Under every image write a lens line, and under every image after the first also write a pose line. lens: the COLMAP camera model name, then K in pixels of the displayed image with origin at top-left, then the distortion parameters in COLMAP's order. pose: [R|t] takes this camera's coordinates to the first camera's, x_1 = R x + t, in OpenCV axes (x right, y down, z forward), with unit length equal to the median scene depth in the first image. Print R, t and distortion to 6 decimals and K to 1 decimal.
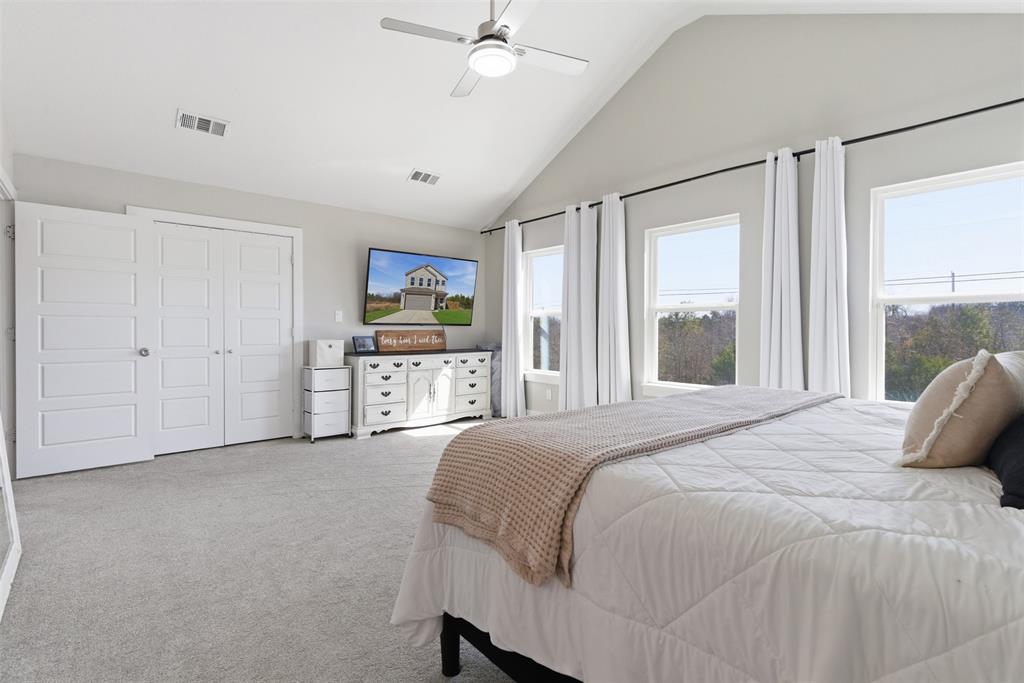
lens RADIAL K [[476.2, 0, 510.5], [0, 476.2, 329.0], [0, 0, 1]] dist [0.003251, 0.000200]
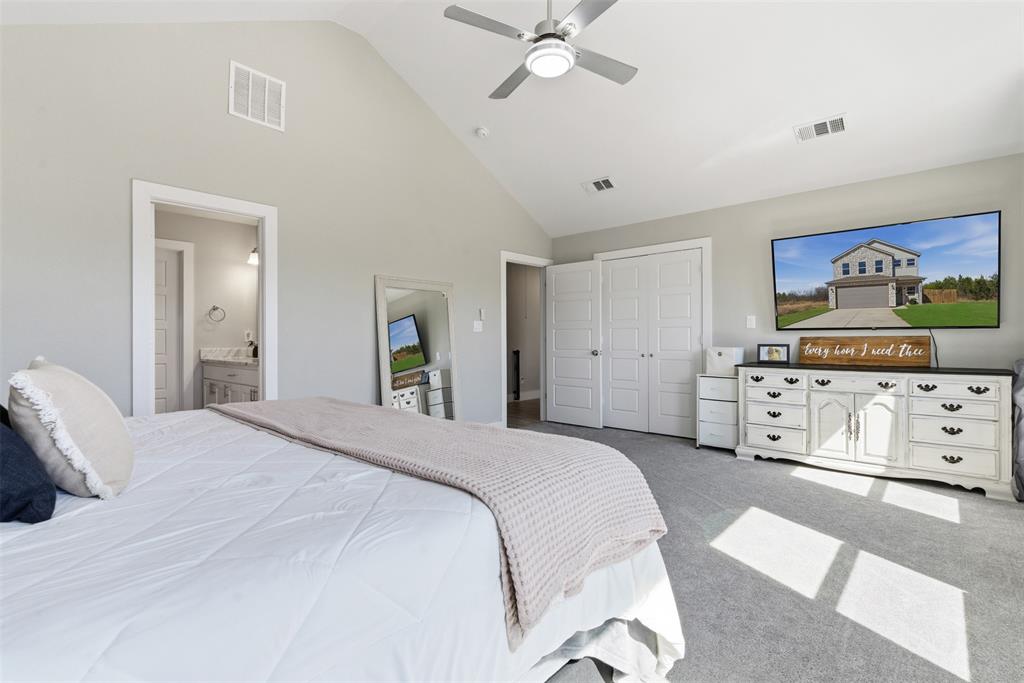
lens RADIAL K [[475.4, 0, 495.7], [0, 475.4, 333.0], [0, 0, 1]] dist [0.001223, 0.000309]
pose [[0.096266, -0.011312, -0.995291, 0.465259], [0.005900, 0.999924, -0.010794, 0.001557], [0.995338, -0.004833, 0.096326, 0.403432]]
